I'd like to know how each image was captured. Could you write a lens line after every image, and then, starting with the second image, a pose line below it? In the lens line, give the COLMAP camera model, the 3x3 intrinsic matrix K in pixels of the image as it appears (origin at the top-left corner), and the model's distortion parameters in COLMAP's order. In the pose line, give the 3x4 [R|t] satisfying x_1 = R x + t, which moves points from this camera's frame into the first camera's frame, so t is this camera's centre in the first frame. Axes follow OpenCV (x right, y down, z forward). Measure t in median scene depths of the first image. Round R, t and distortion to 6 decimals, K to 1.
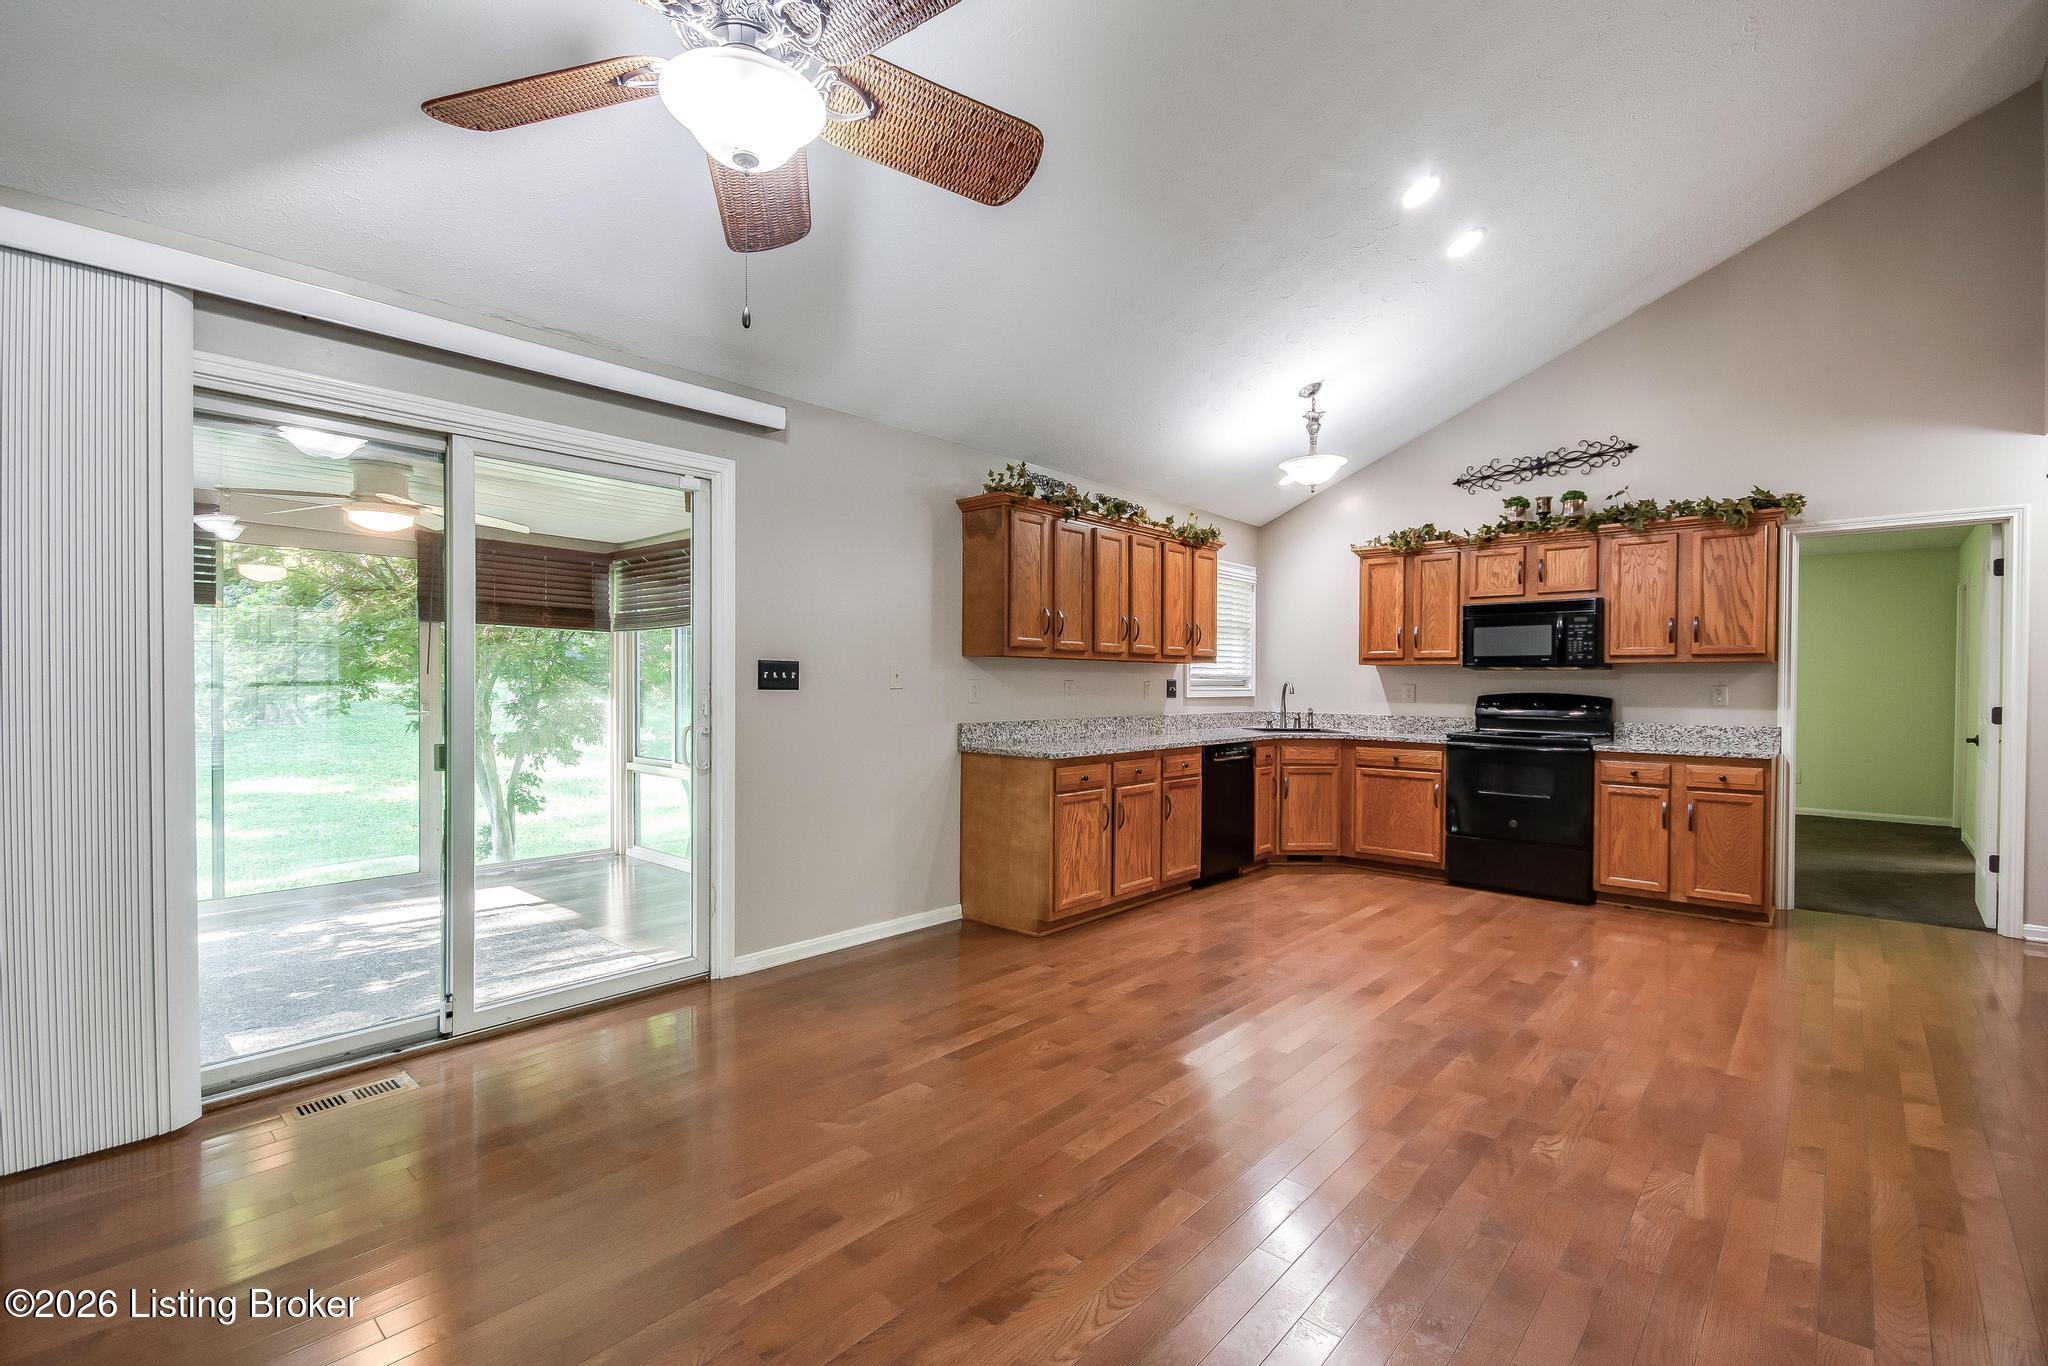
lens RADIAL K [[920.7, 0, 1012.4], [0, 920.7, 691.5], [0, 0, 1]] dist [0.002894, -0.000441]
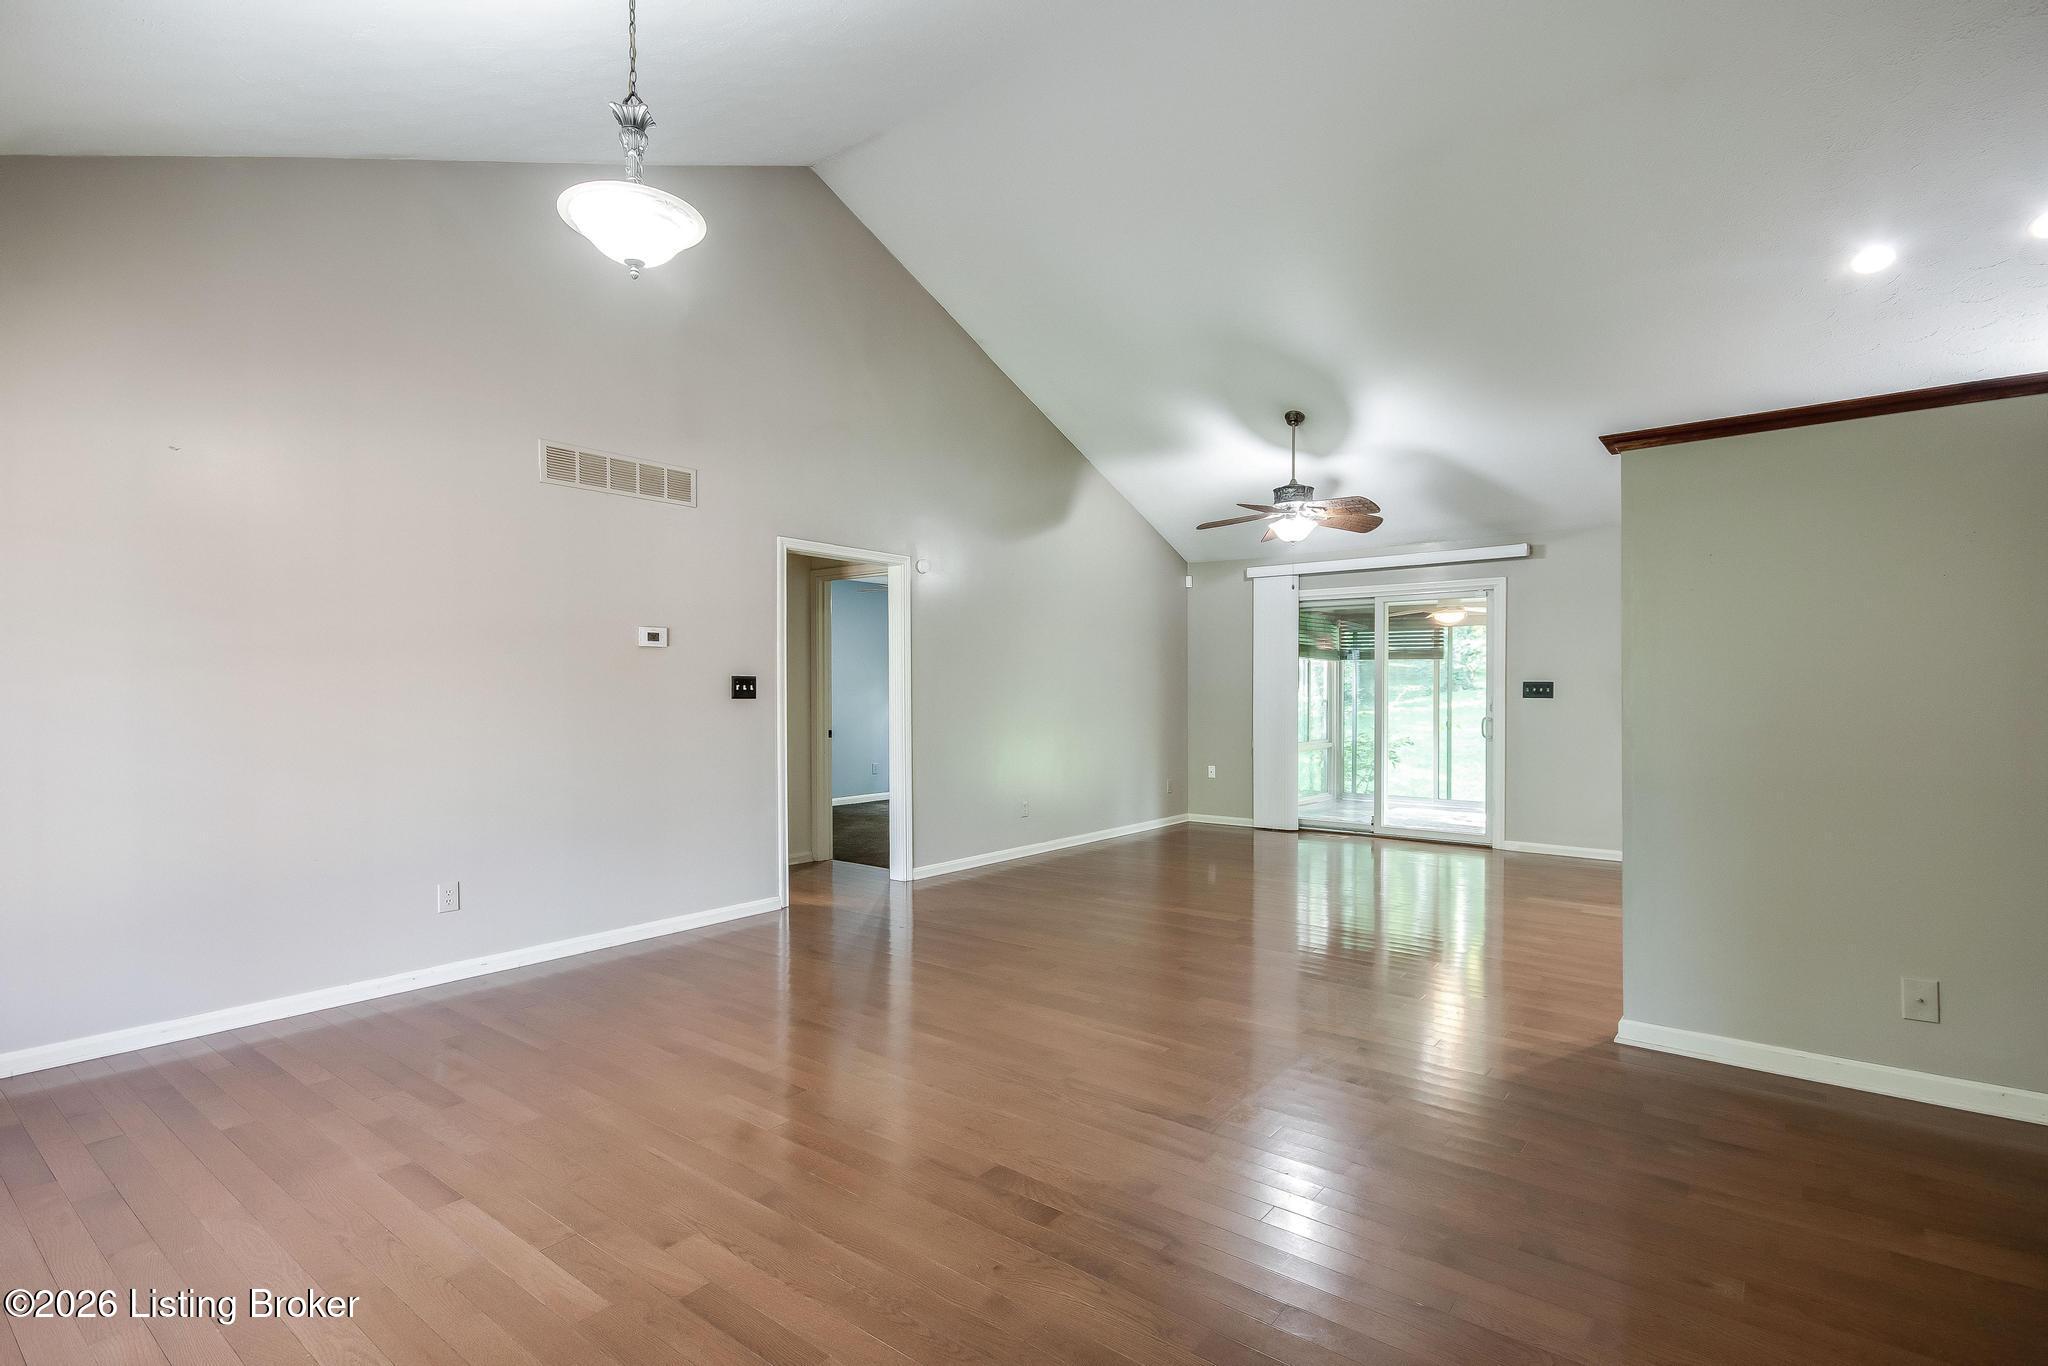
lens RADIAL K [[975.6, 0, 1016.0], [0, 975.6, 696.3], [0, 0, 1]] dist [0.017315, -0.000526]
pose [[0.056976, -0.000440, -0.998375, 1.269594], [-0.011667, 0.999931, -0.001106, 0.006777], [0.998307, 0.011711, 0.056967, -0.088144]]
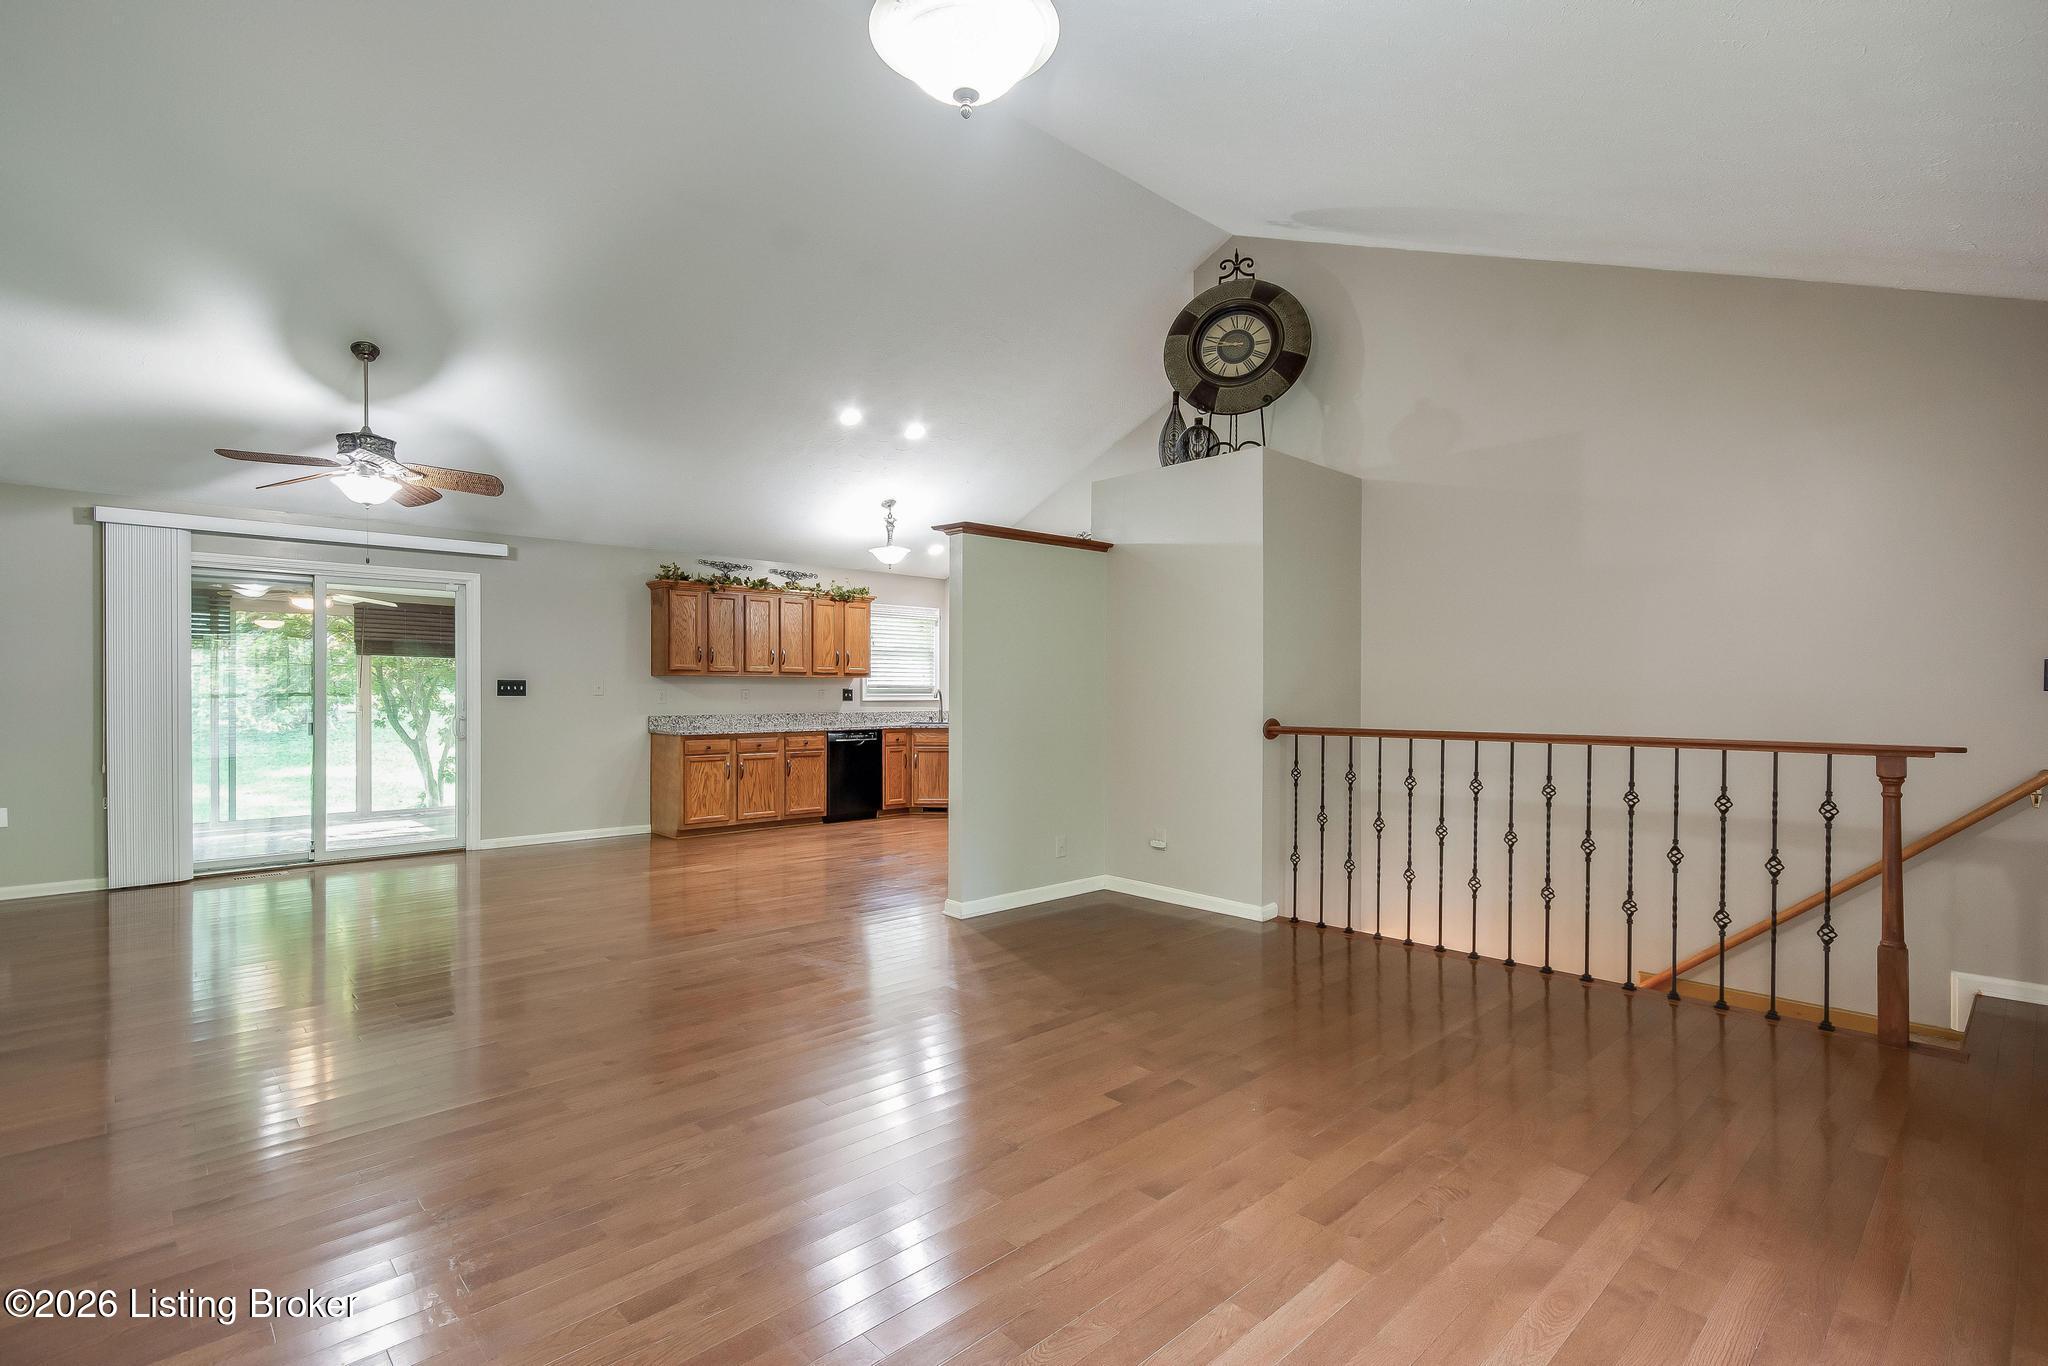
lens RADIAL K [[975.6, 0, 1023.8], [0, 975.6, 688.5], [0, 0, 1]] dist [0.017315, -0.000526]
pose [[0.996498, -0.005586, -0.083430, 0.743561], [0.004501, 0.999903, -0.013187, 0.011060], [0.083495, 0.012765, 0.996426, -0.687944]]
